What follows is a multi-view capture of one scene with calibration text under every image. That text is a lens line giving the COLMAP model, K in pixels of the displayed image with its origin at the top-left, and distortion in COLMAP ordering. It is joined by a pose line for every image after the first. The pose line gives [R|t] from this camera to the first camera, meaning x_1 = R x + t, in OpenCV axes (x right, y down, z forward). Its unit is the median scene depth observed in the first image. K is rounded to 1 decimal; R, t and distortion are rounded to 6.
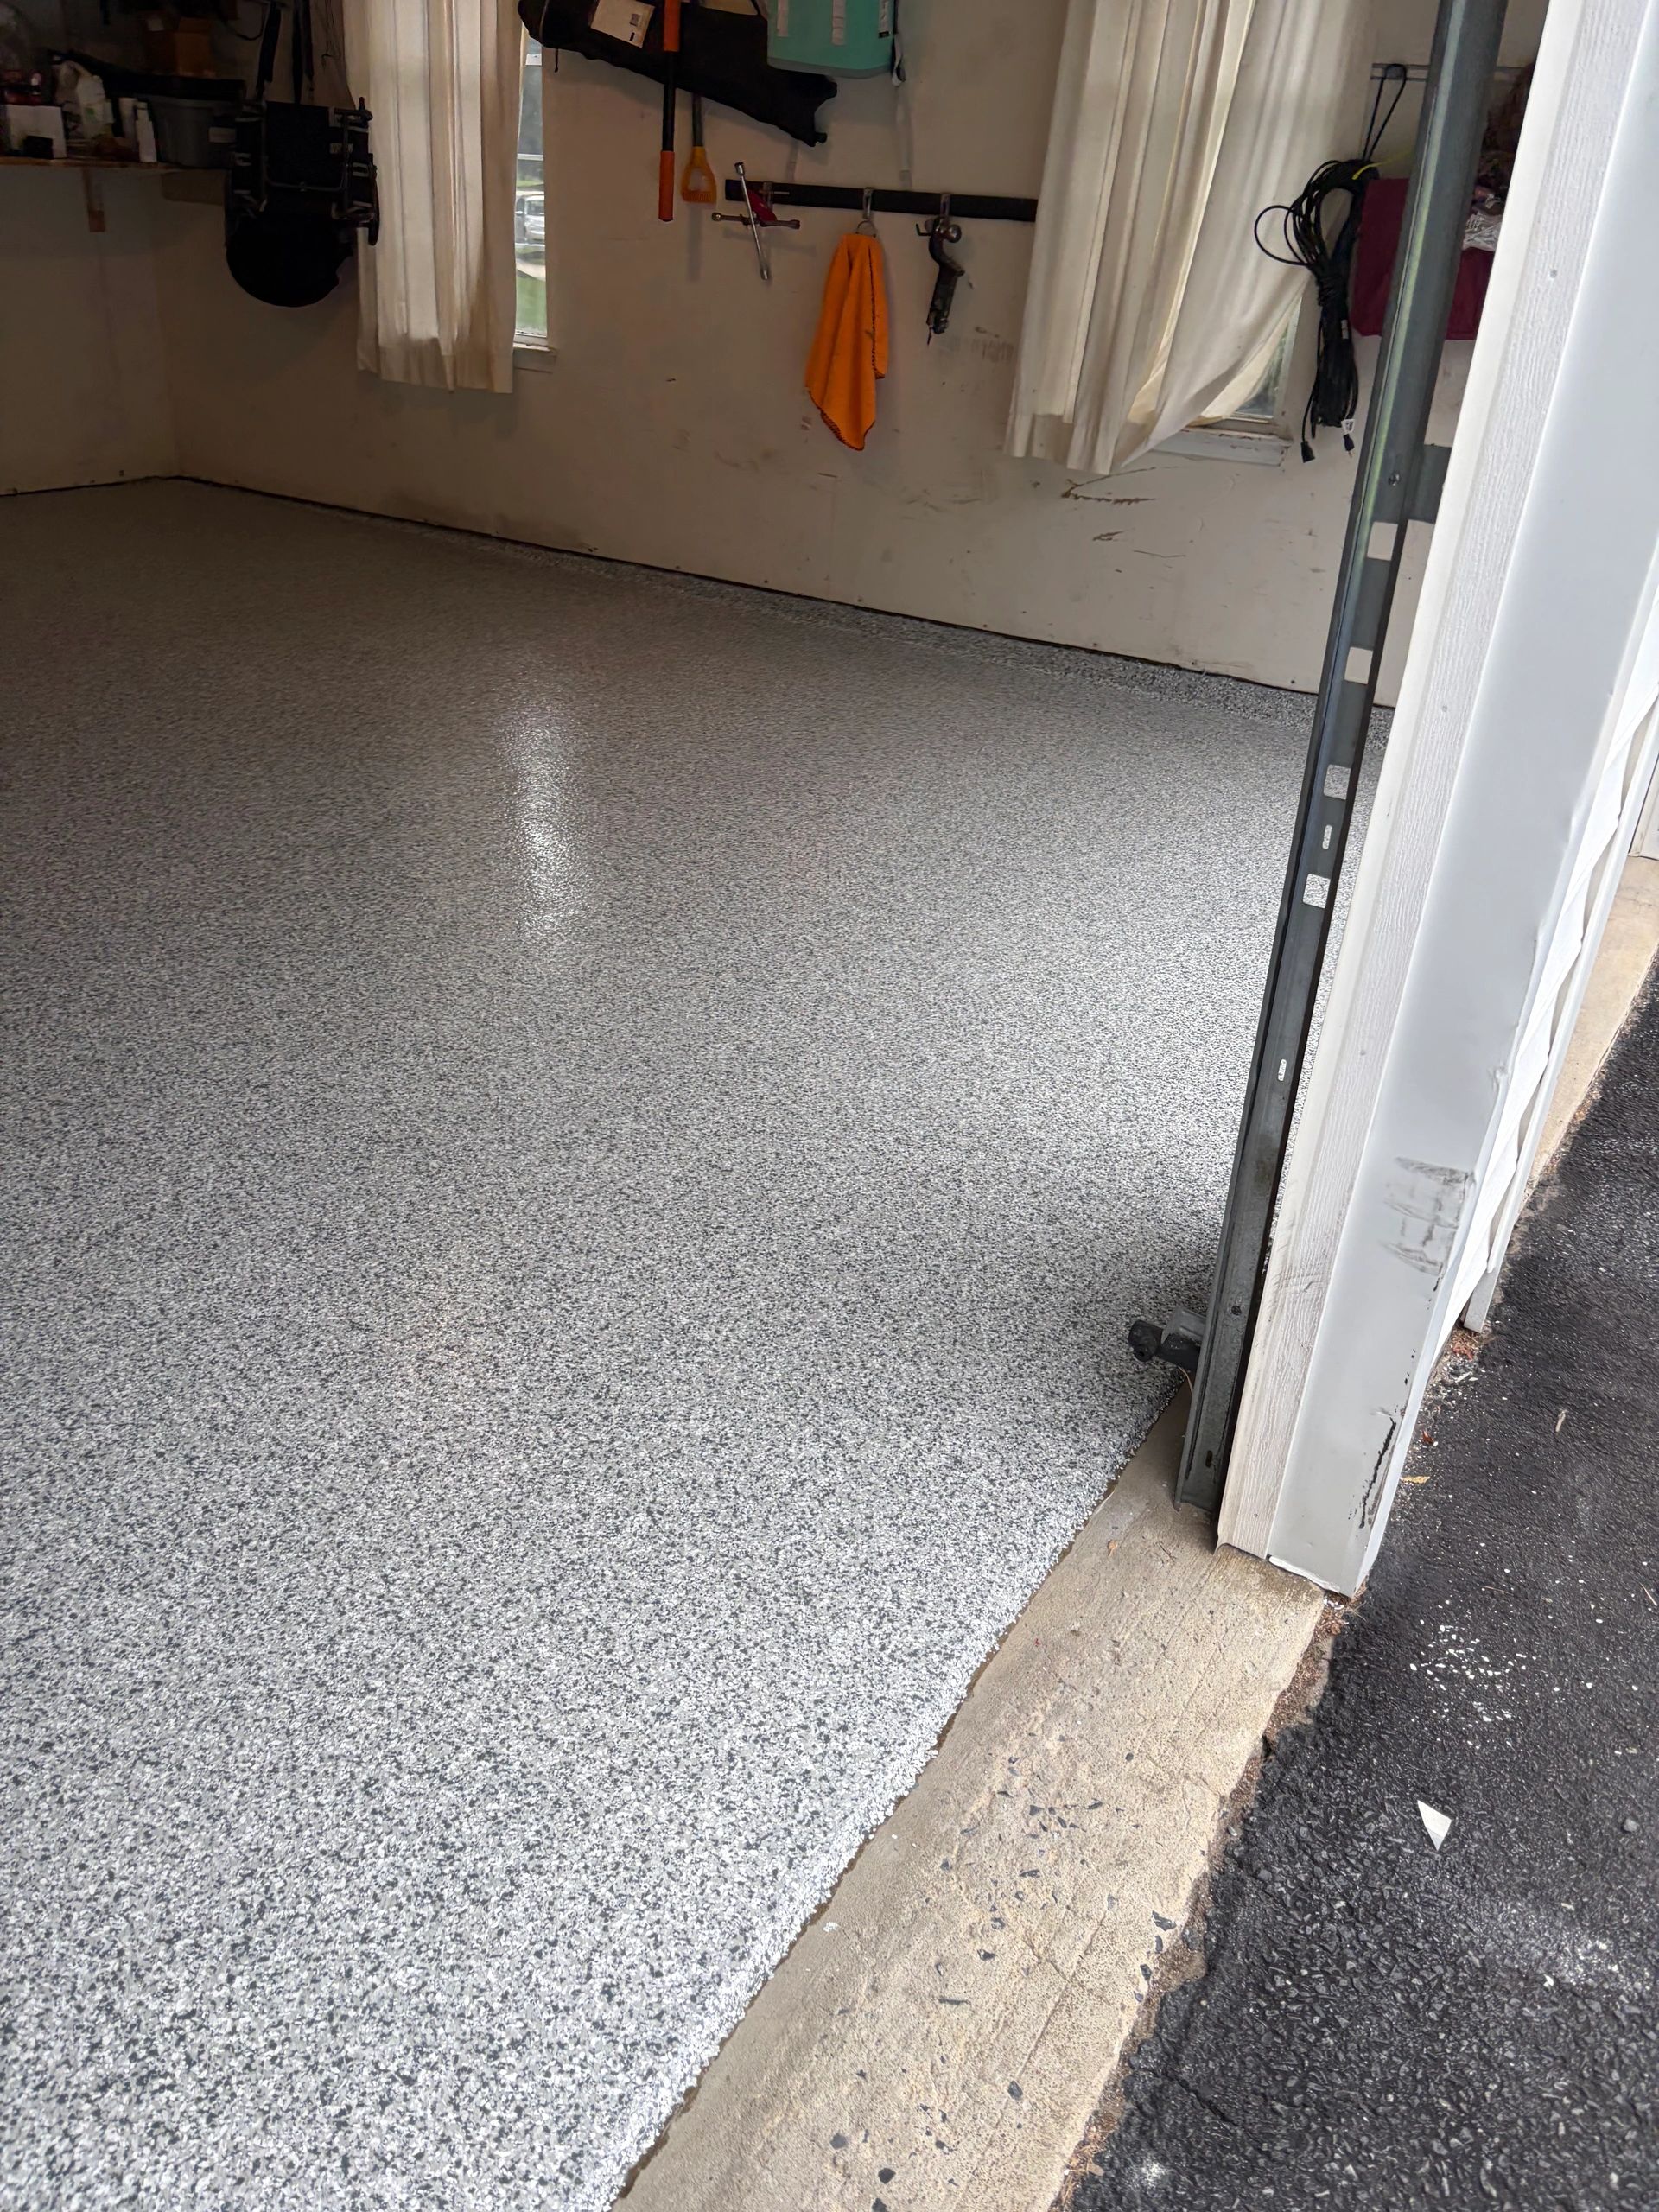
lens RADIAL K [[1697.8, 0, 843.9], [0, 1697.8, 1152.6], [0, 0, 1]] dist [0.031424, -0.023074]
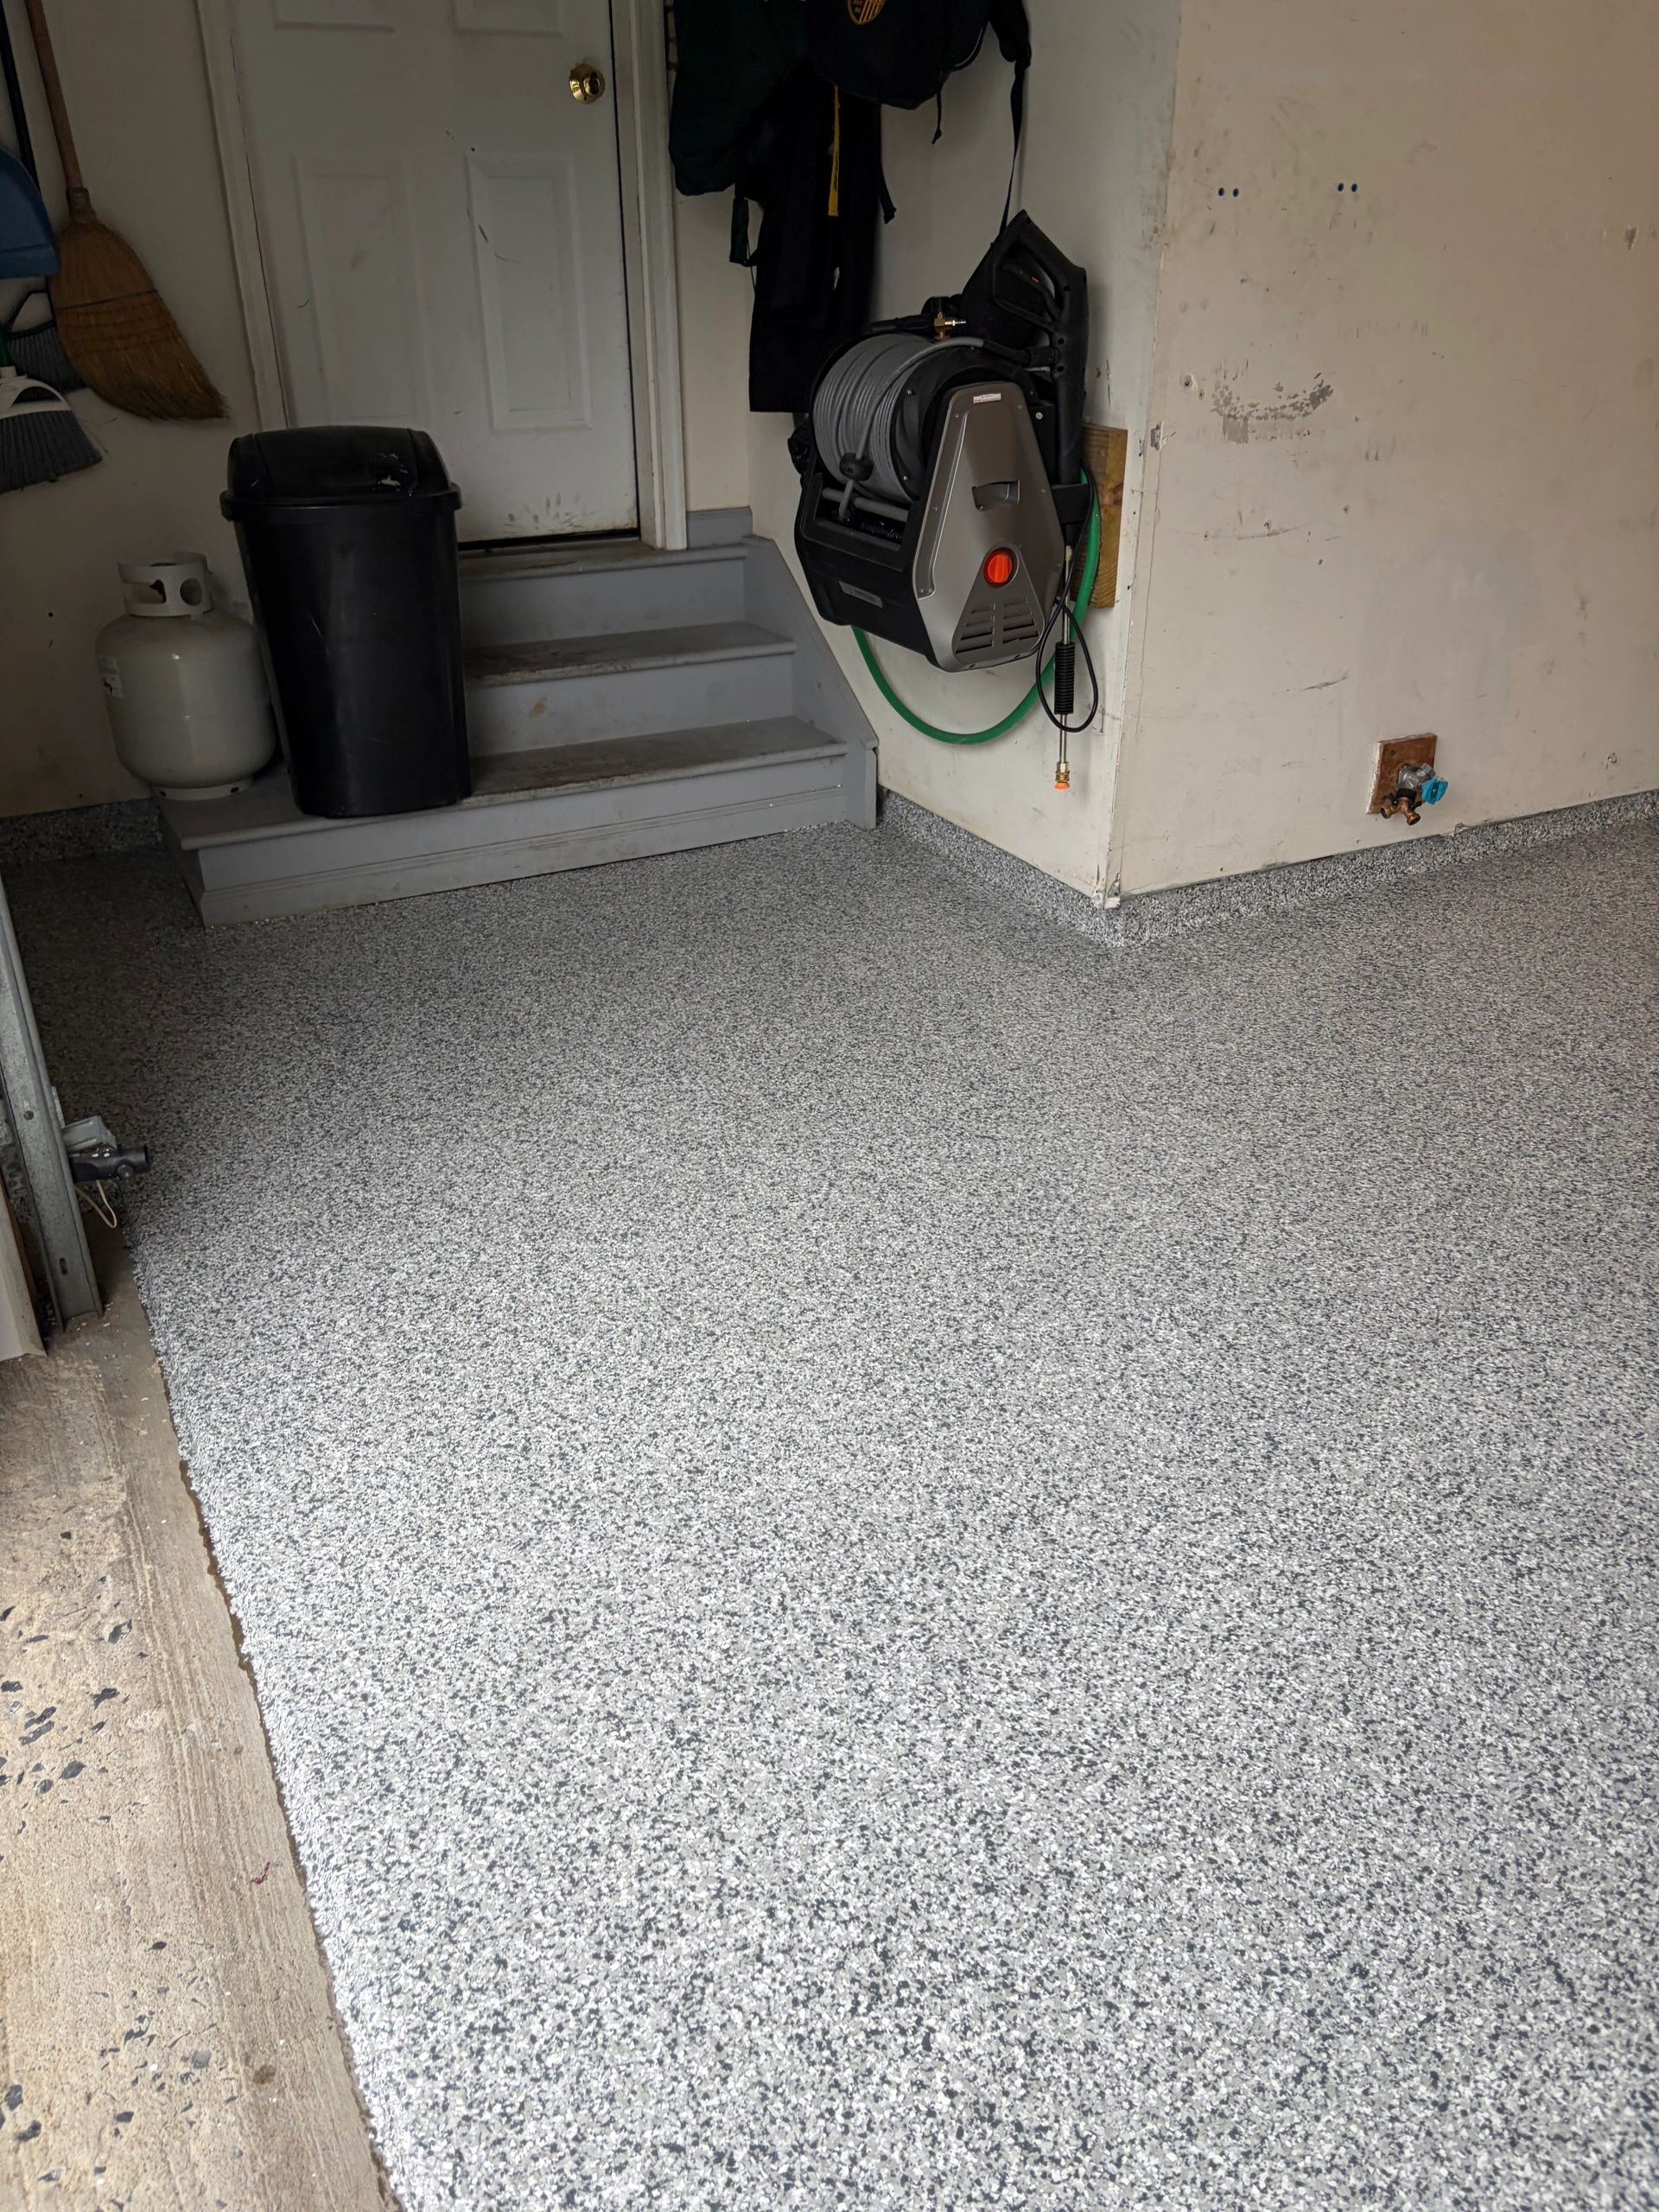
lens RADIAL K [[1697.8, 0, 840.9], [0, 1697.8, 1104.4], [0, 0, 1]] dist [0.031424, -0.023074]
pose [[-0.523101, 0.330882, -0.785419, 0.109862], [-0.449199, 0.676129, 0.584013, -0.201065], [0.724283, 0.658307, -0.205052, 0.508510]]
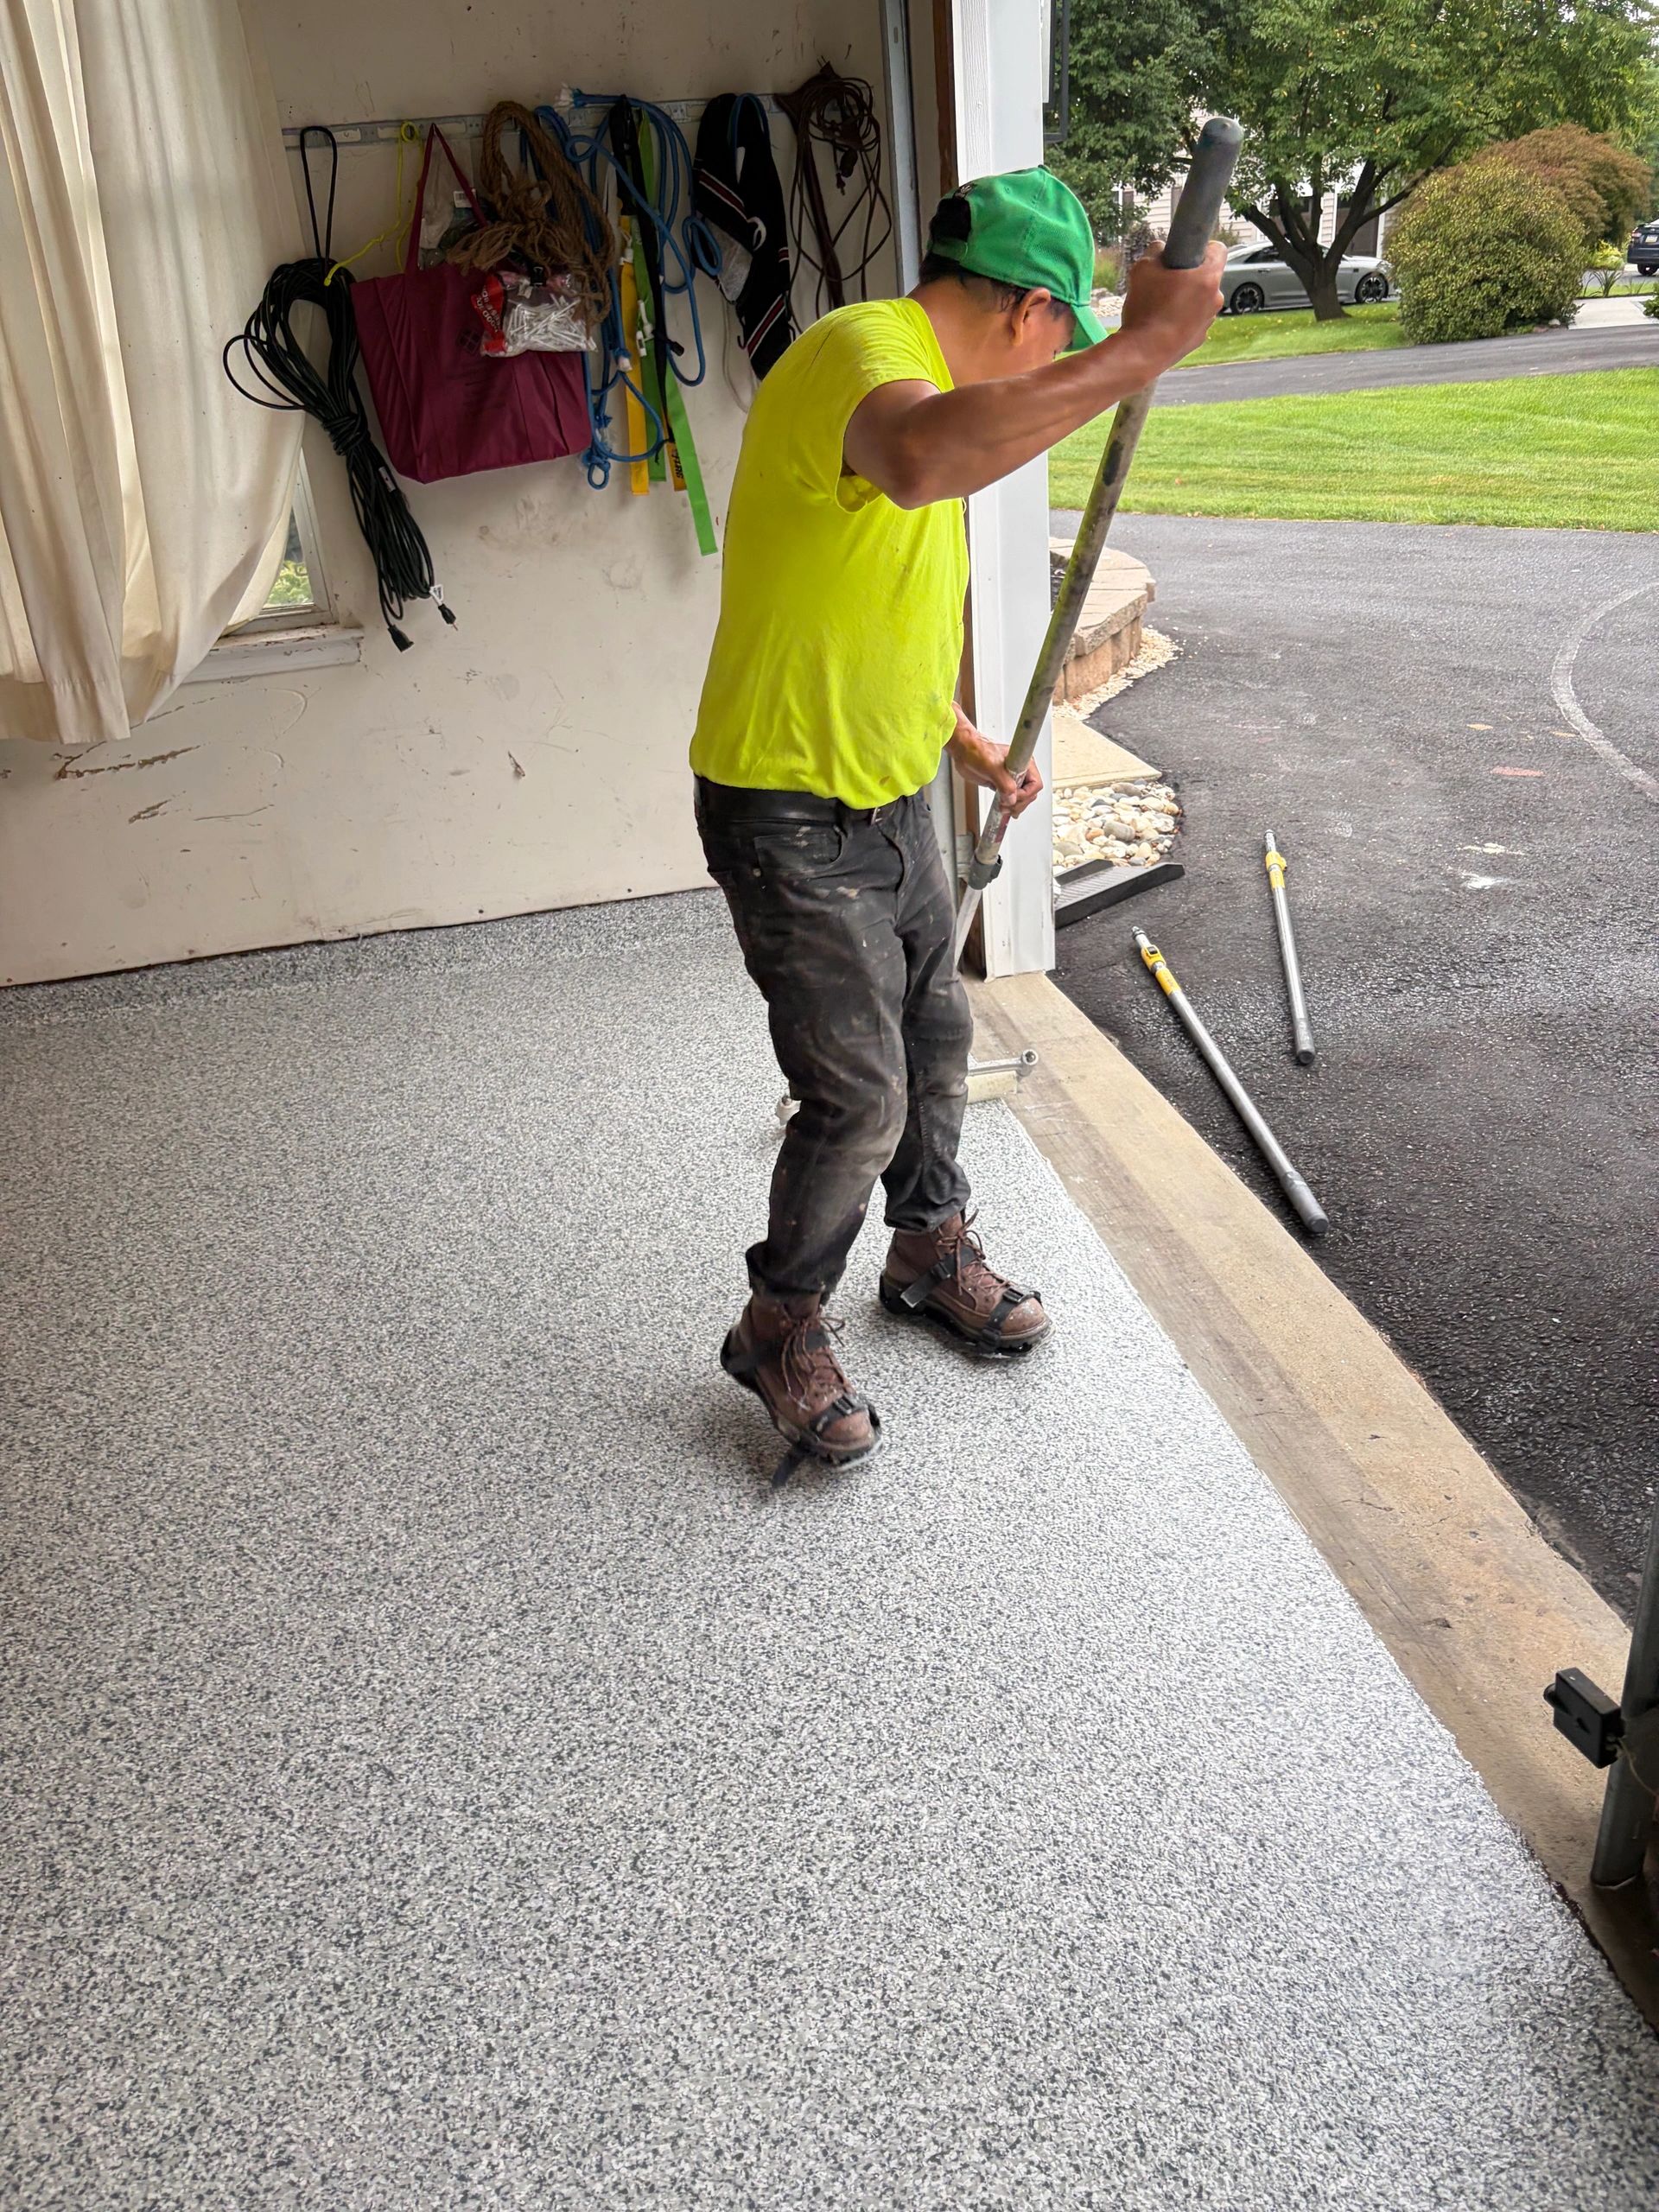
lens RADIAL K [[1697.8, 0, 838.1], [0, 1697.8, 1142.7], [0, 0, 1]] dist [0.031424, -0.023074]
pose [[0.721062, -0.422948, 0.548803, -0.189283], [0.440522, 0.891217, 0.108043, -0.429422], [-0.534799, 0.163854, 0.828941, 0.648196]]
